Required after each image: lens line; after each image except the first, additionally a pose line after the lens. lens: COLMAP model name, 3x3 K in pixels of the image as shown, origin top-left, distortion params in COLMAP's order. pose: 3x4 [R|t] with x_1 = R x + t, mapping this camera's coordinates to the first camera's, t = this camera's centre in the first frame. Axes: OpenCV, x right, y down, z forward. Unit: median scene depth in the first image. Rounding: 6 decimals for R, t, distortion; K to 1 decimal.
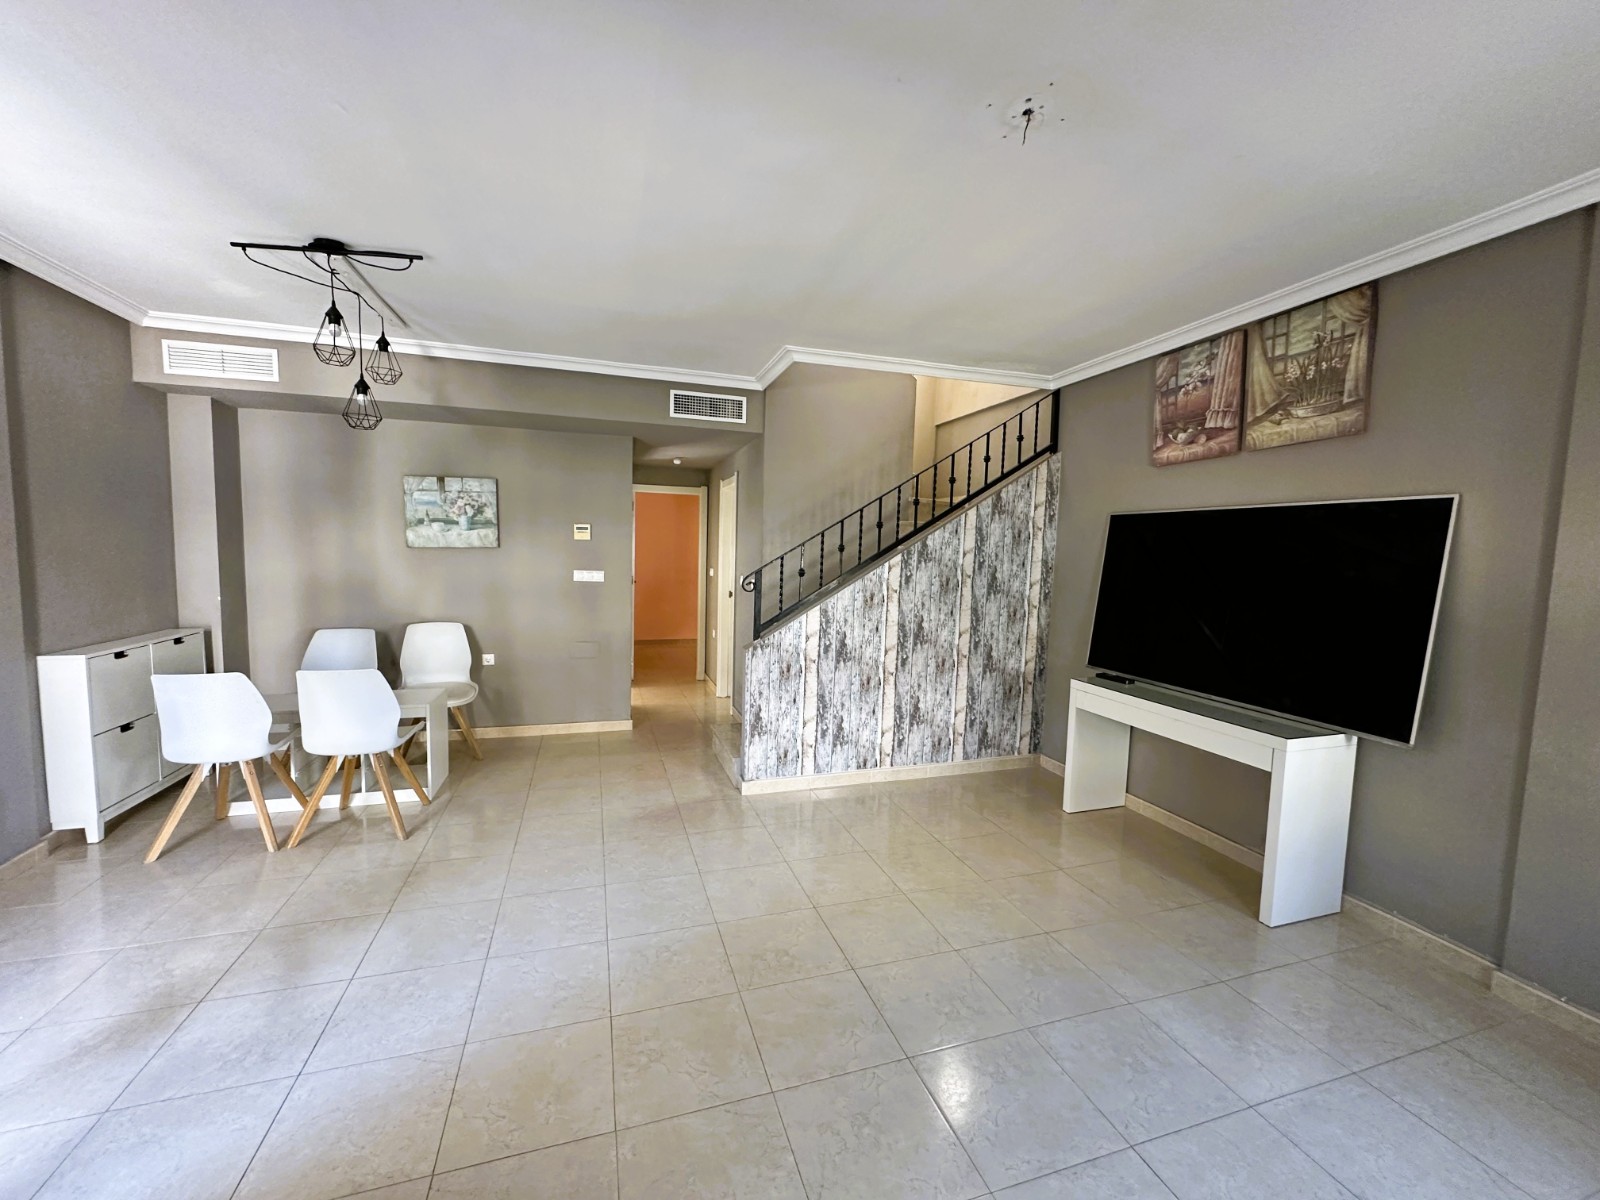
lens RADIAL K [[639.8, 0, 798.9], [0, 639.8, 602.1], [0, 0, 1]] dist [-0.001638, 0.000583]
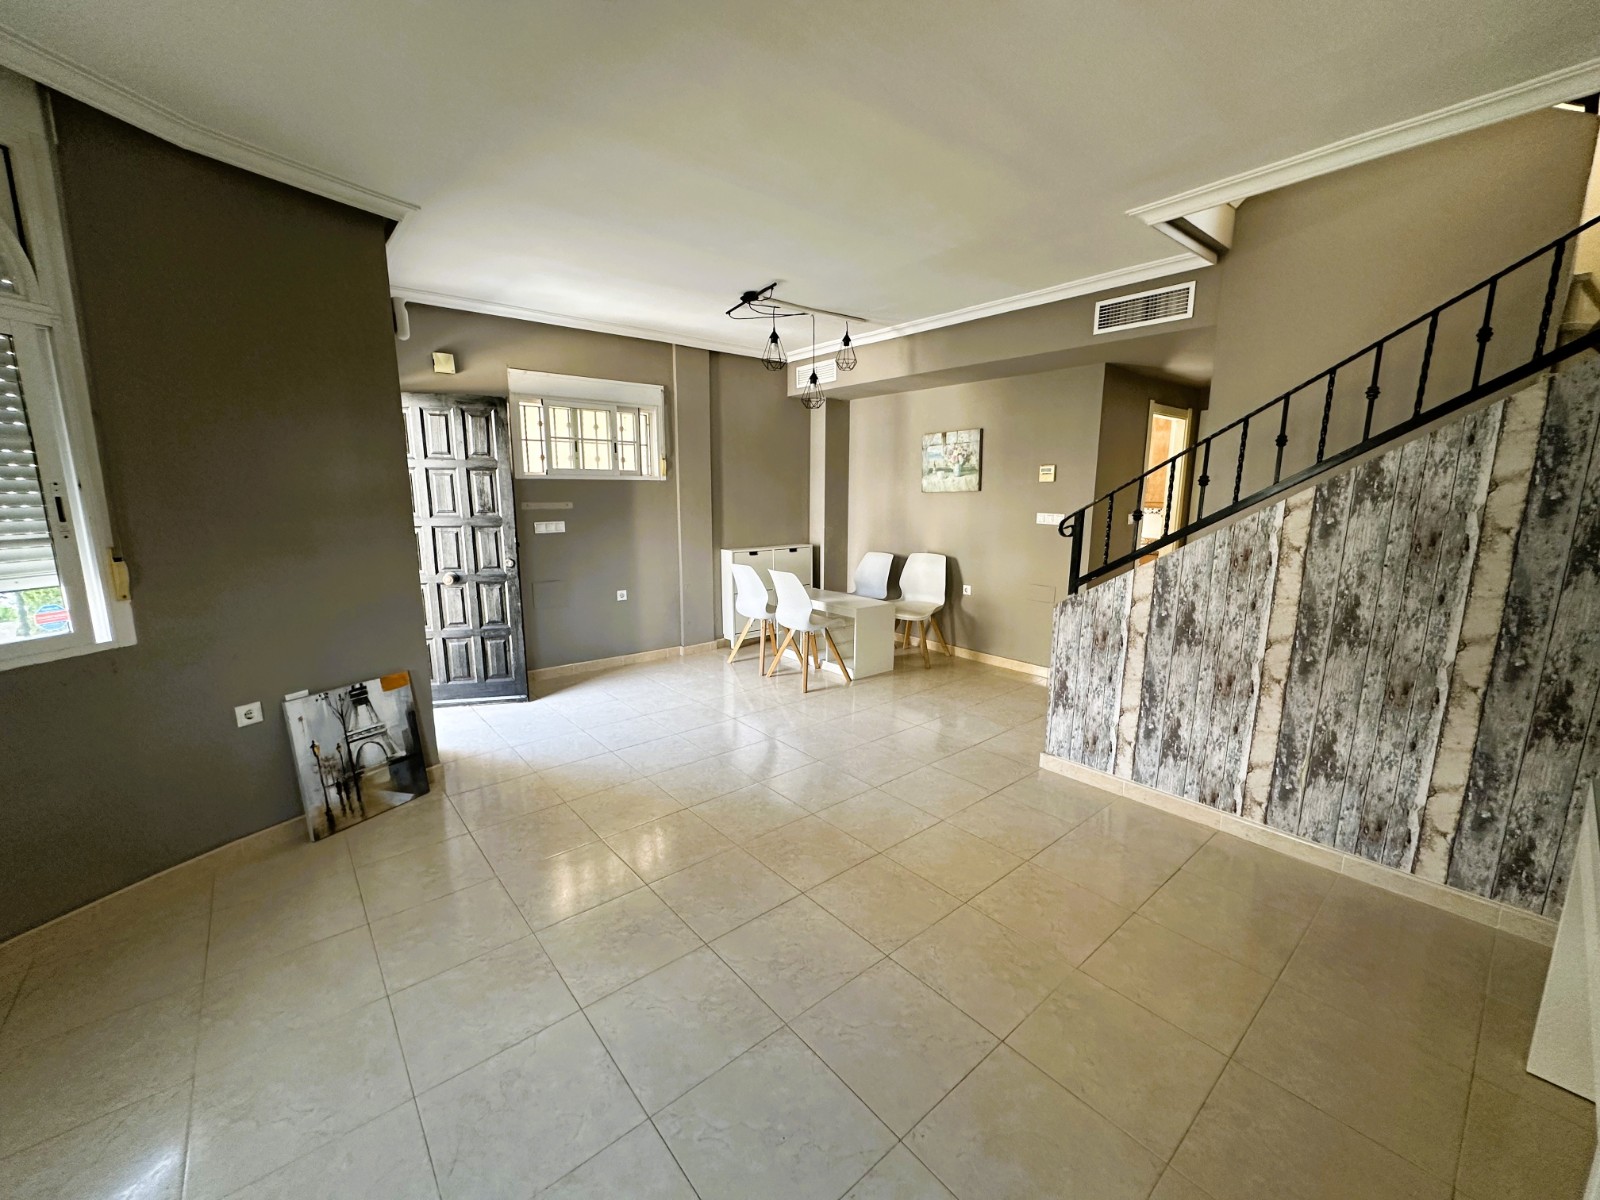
lens RADIAL K [[639.8, 0, 798.9], [0, 639.8, 602.1], [0, 0, 1]] dist [-0.001638, 0.000583]
pose [[0.377989, 0.138429, -0.915403, 0.531855], [-0.069524, 0.990211, 0.121034, -0.007689], [0.923196, 0.017893, 0.383913, 0.326151]]
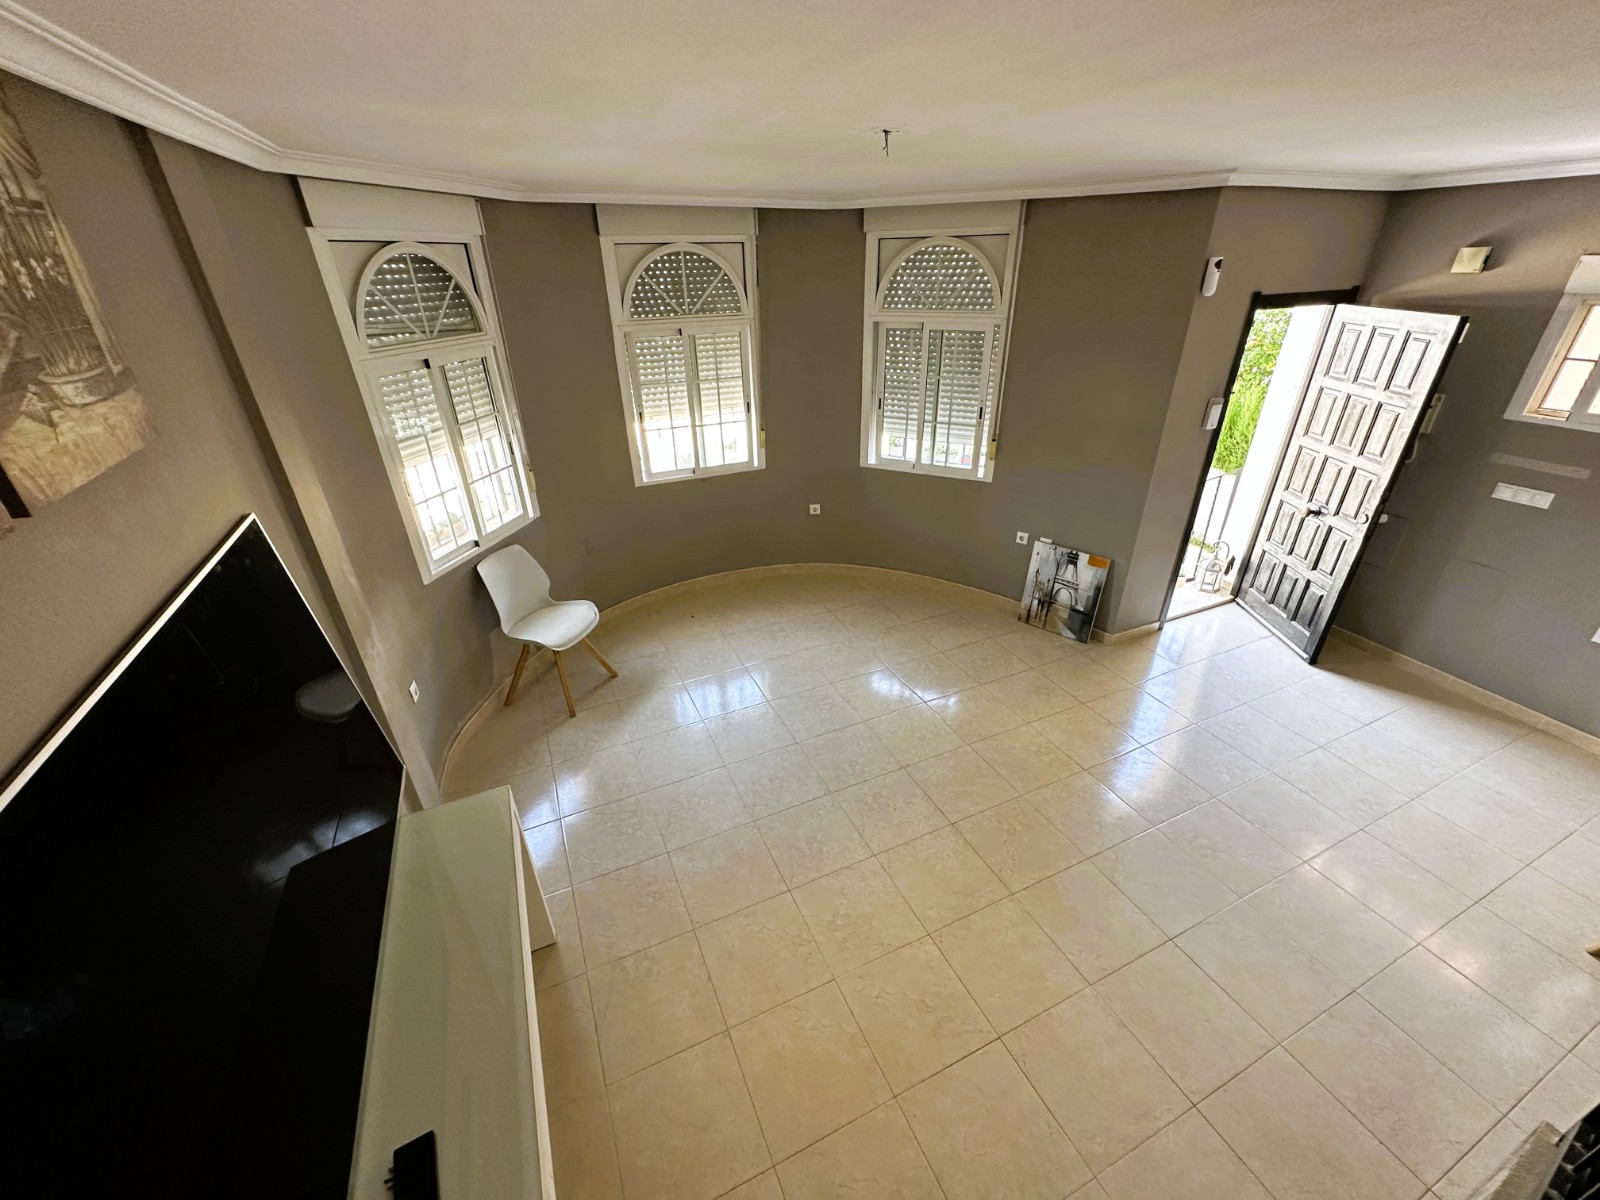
lens RADIAL K [[636.8, 0, 800.3], [0, 636.8, 601.3], [0, 0, 1]] dist [-0.000456, 0.000025]
pose [[-0.993140, 0.048636, -0.106333, 0.281230], [-0.016807, 0.840569, 0.541443, -0.281419], [0.115714, 0.539516, -0.833986, 0.997760]]
